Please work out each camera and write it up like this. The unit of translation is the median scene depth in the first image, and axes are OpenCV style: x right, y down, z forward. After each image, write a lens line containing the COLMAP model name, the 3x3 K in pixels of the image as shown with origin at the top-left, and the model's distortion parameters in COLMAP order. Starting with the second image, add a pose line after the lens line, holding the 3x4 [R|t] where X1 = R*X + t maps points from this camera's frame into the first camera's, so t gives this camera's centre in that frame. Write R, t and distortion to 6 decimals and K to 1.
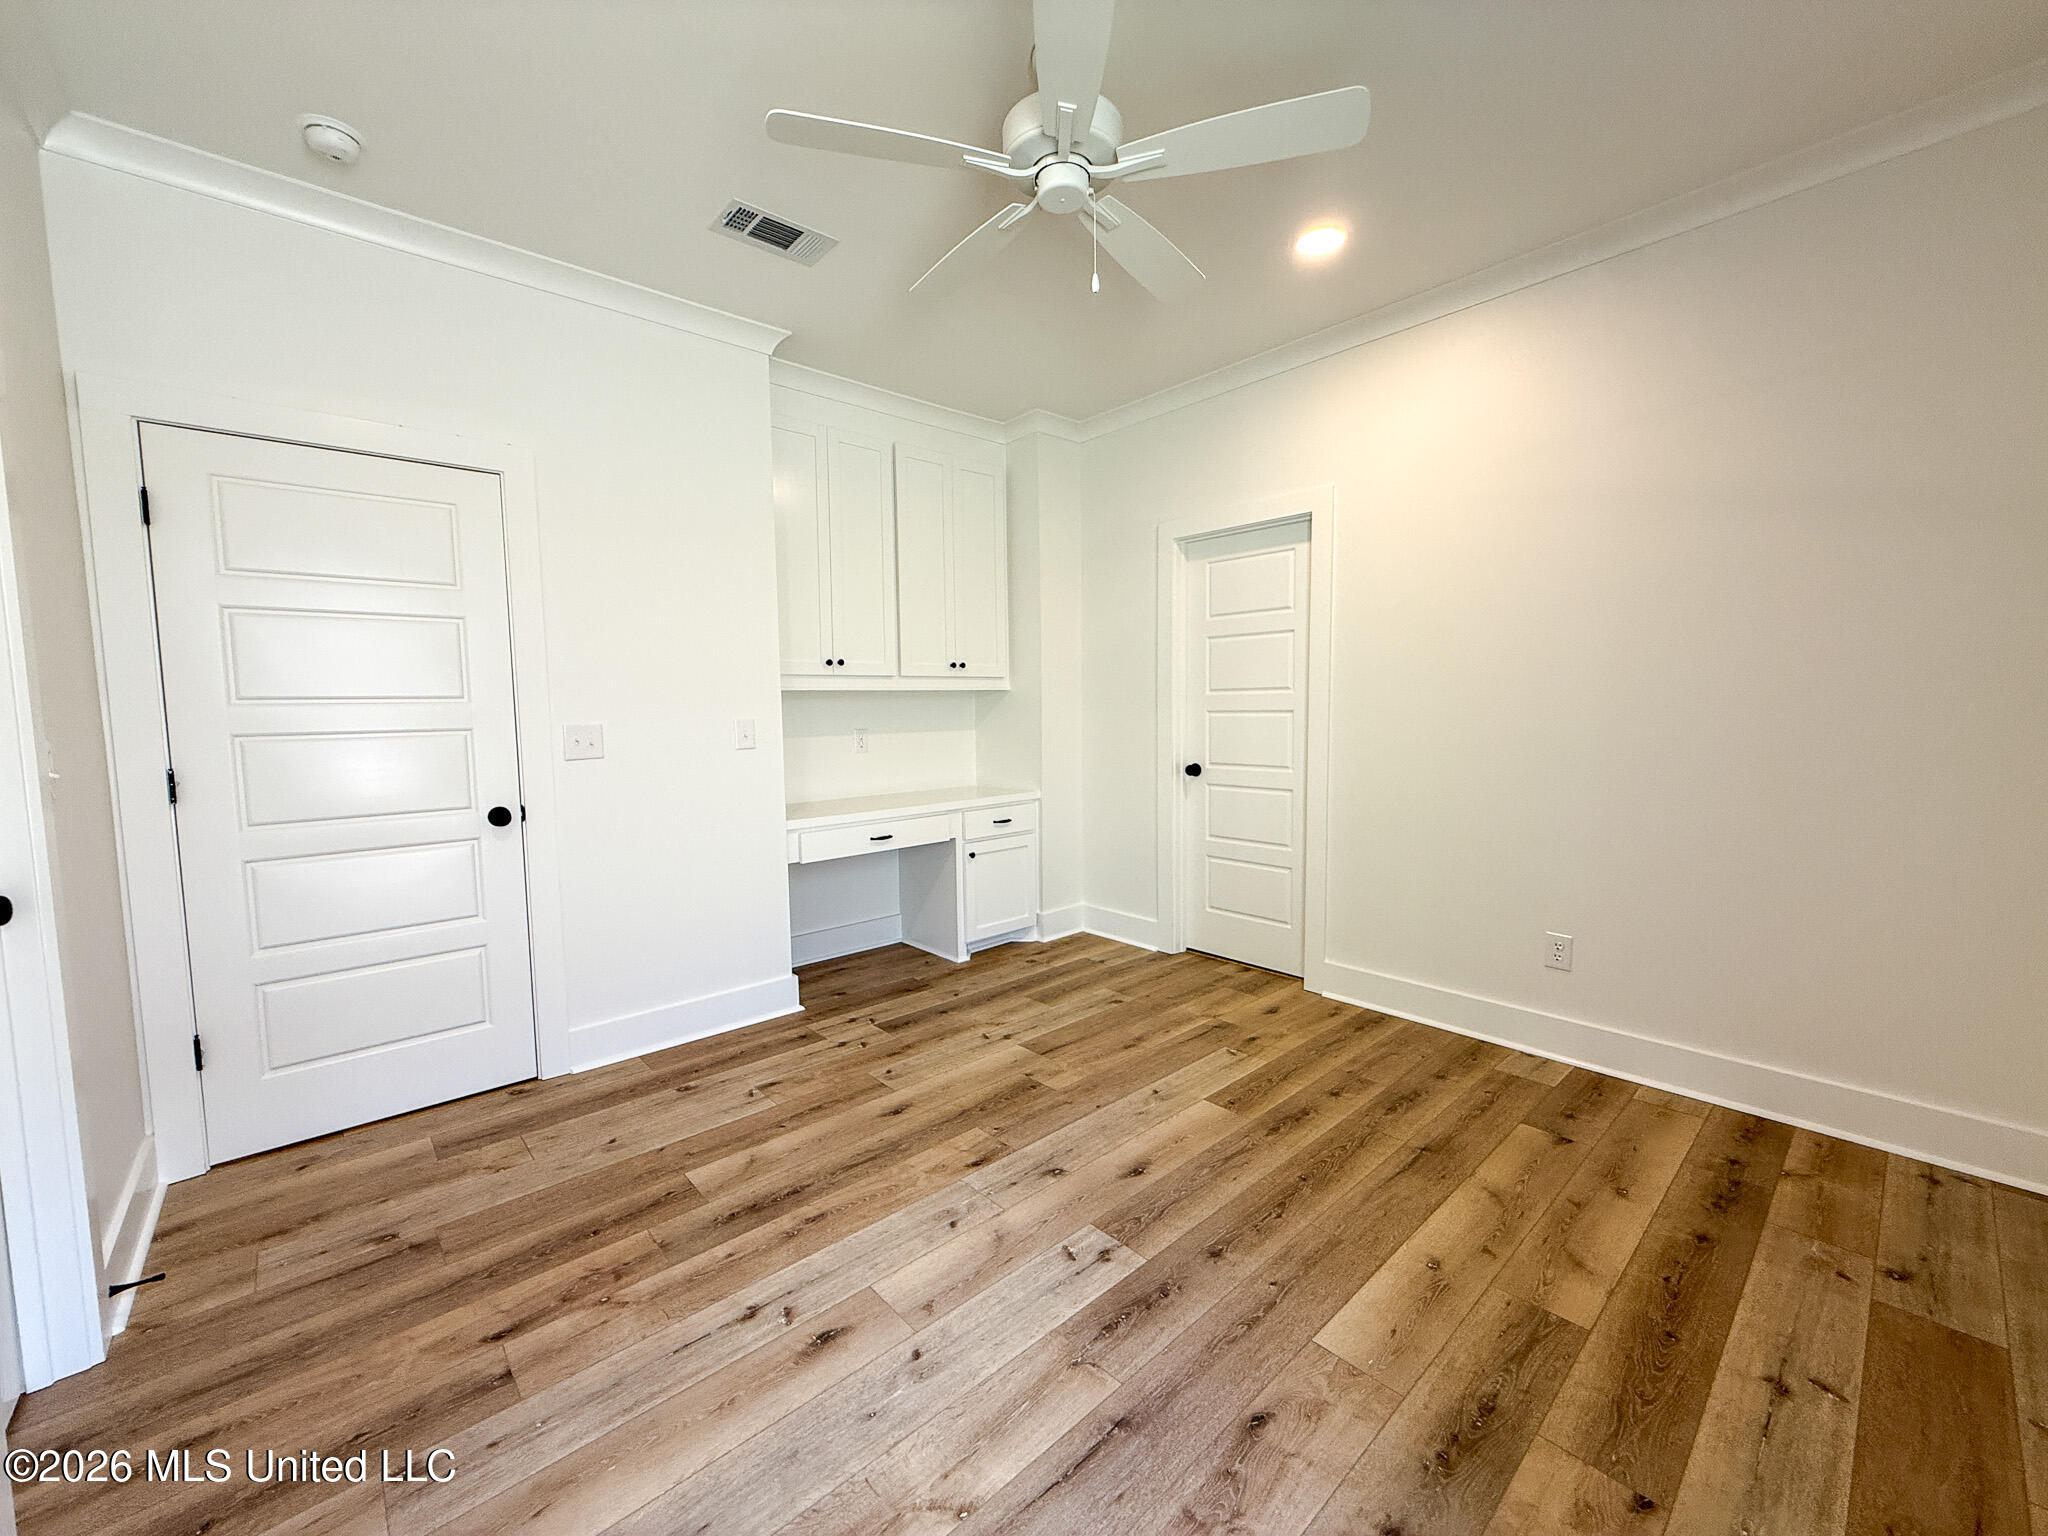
lens RADIAL K [[815.3, 0, 1017.2], [0, 815.3, 767.0], [0, 0, 1]] dist [-0.000641, 0.000266]
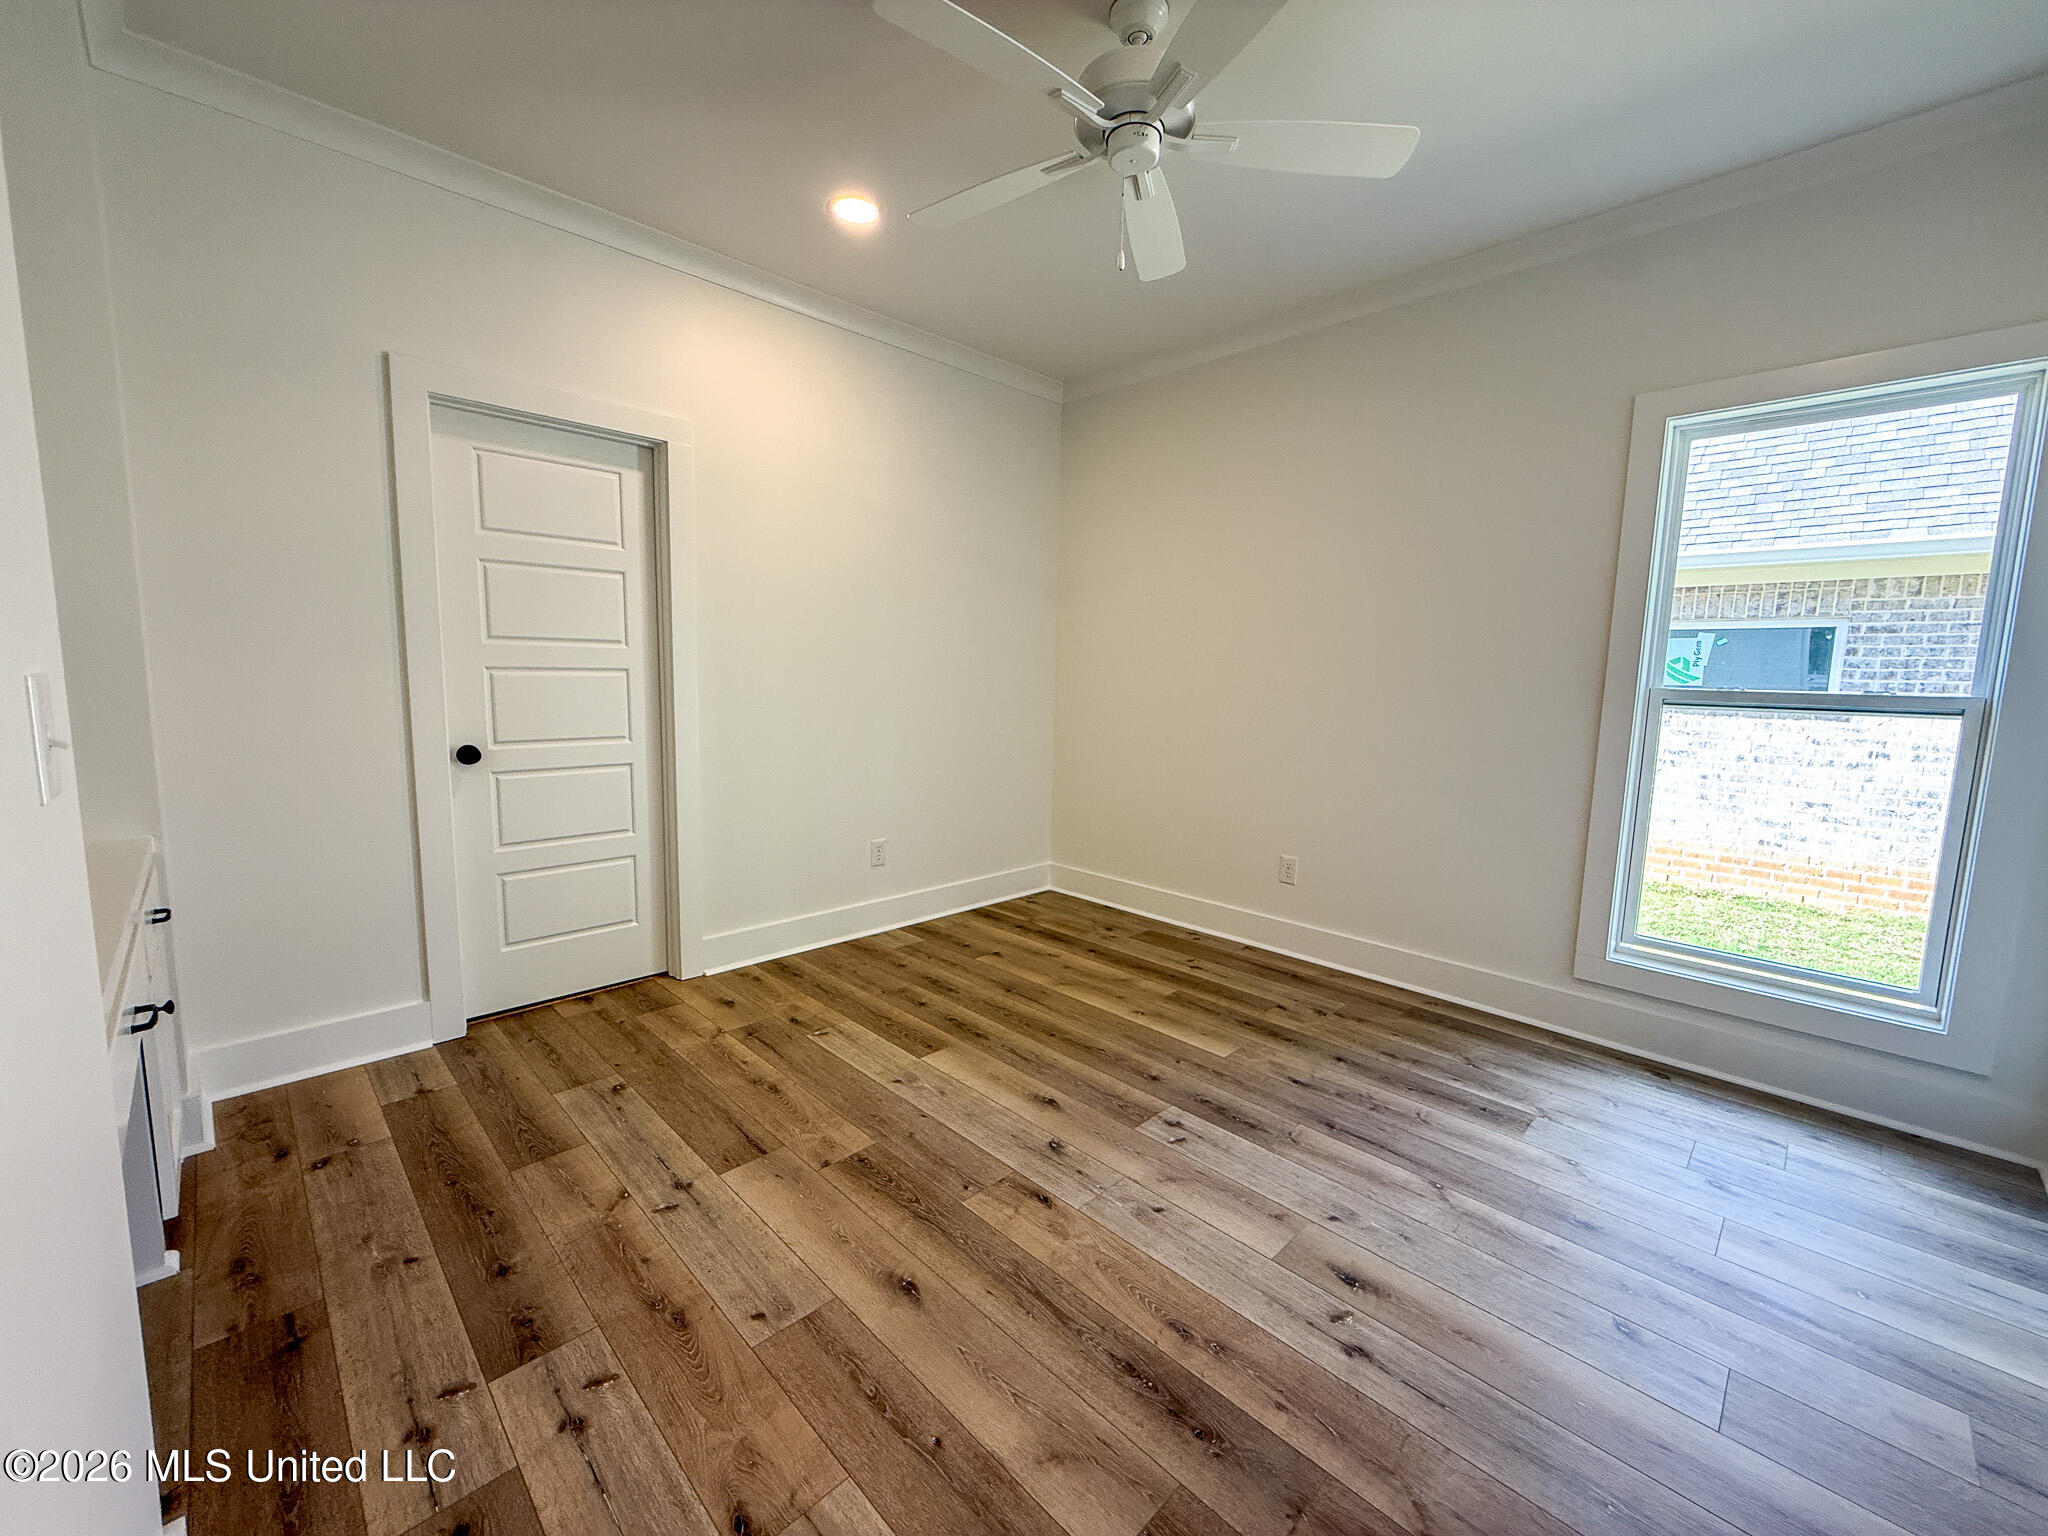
lens RADIAL K [[815.3, 0, 1017.2], [0, 815.3, 767.0], [0, 0, 1]] dist [-0.000641, 0.000266]
pose [[-0.051799, -0.104813, 0.993142, -0.791845], [0.056925, 0.992550, 0.107719, -0.055637], [-0.997034, 0.062114, -0.045447, 0.964605]]
